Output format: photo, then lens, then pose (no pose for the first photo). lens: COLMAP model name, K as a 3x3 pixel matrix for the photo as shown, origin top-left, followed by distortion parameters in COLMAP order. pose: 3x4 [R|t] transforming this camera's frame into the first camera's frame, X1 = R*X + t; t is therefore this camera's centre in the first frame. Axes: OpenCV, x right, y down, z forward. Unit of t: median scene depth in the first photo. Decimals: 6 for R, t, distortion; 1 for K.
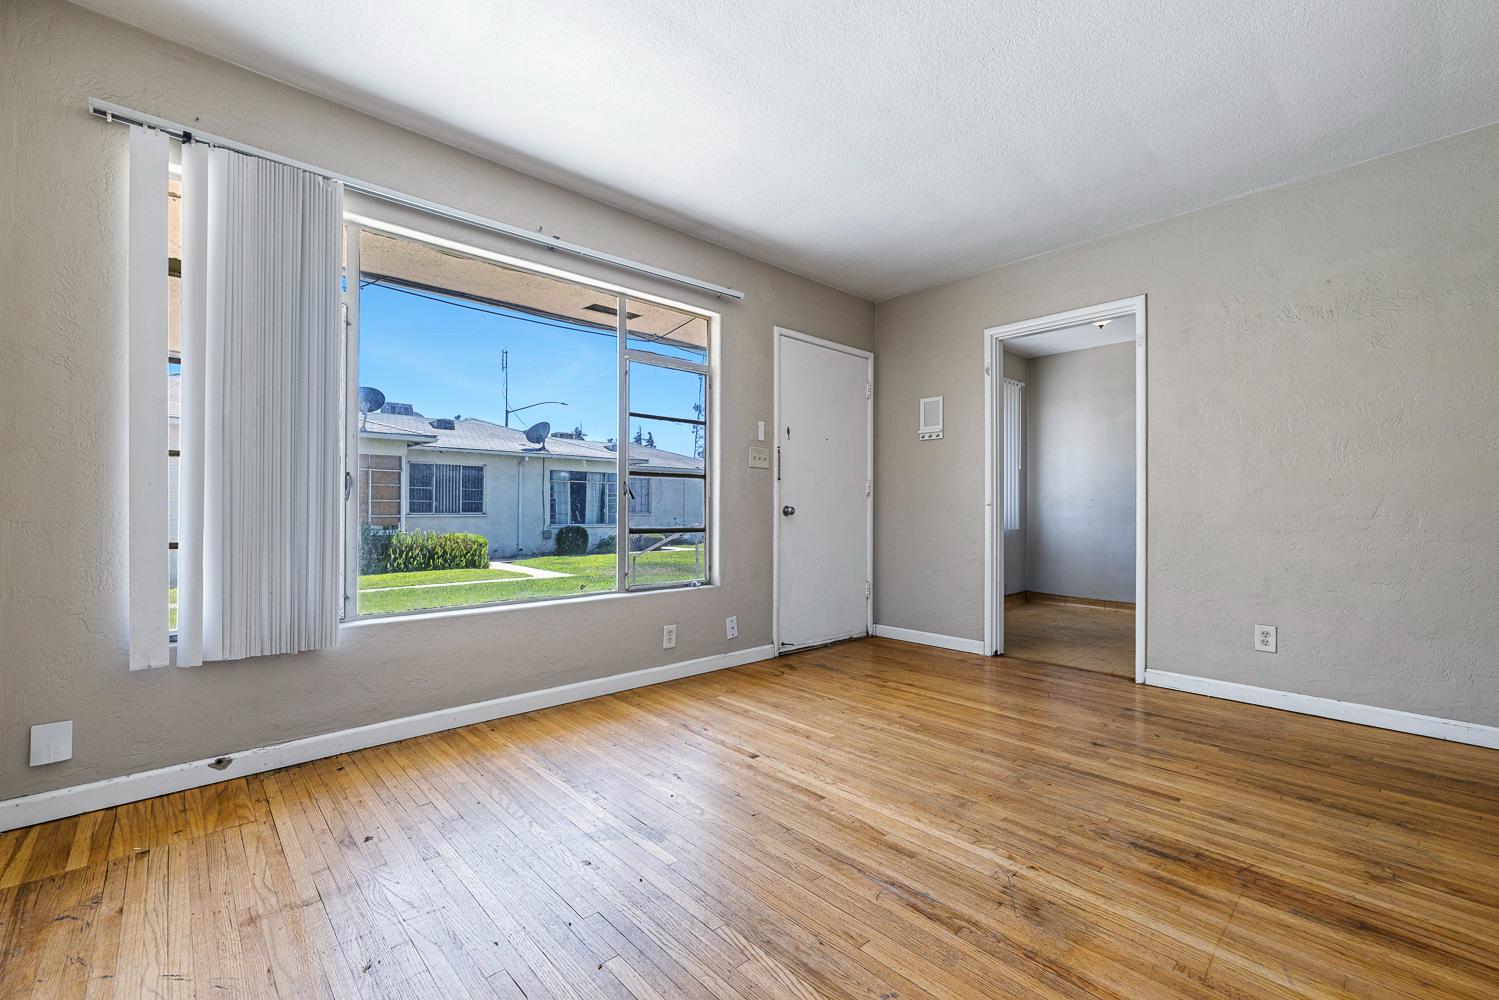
lens RADIAL K [[634.7, 0, 752.2], [0, 634.7, 506.3], [0, 0, 1]] dist [0.000276, 0.000061]
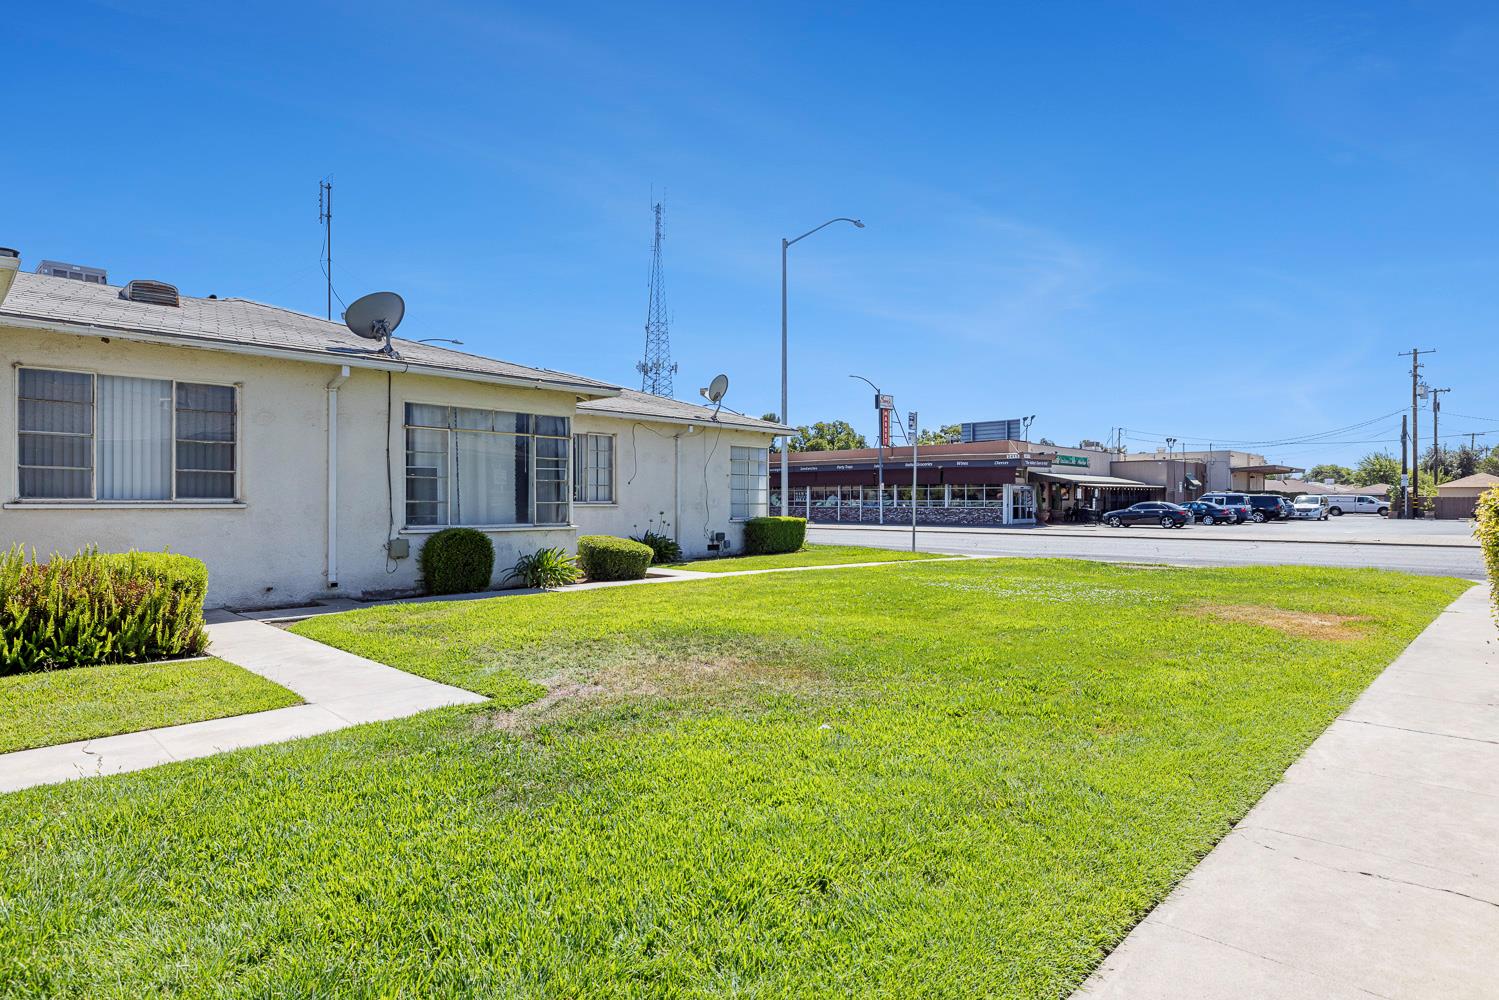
lens RADIAL K [[832.6, 0, 749.5], [0, 832.6, 500.0], [0, 0, 1]] dist [0.003036, 0.000681]
pose [[0.998810, -0.006332, 0.048363, -0.627832], [0.006373, 0.999979, -0.000694, 0.073914], [-0.048357, 0.001002, 0.998830, 2.391201]]
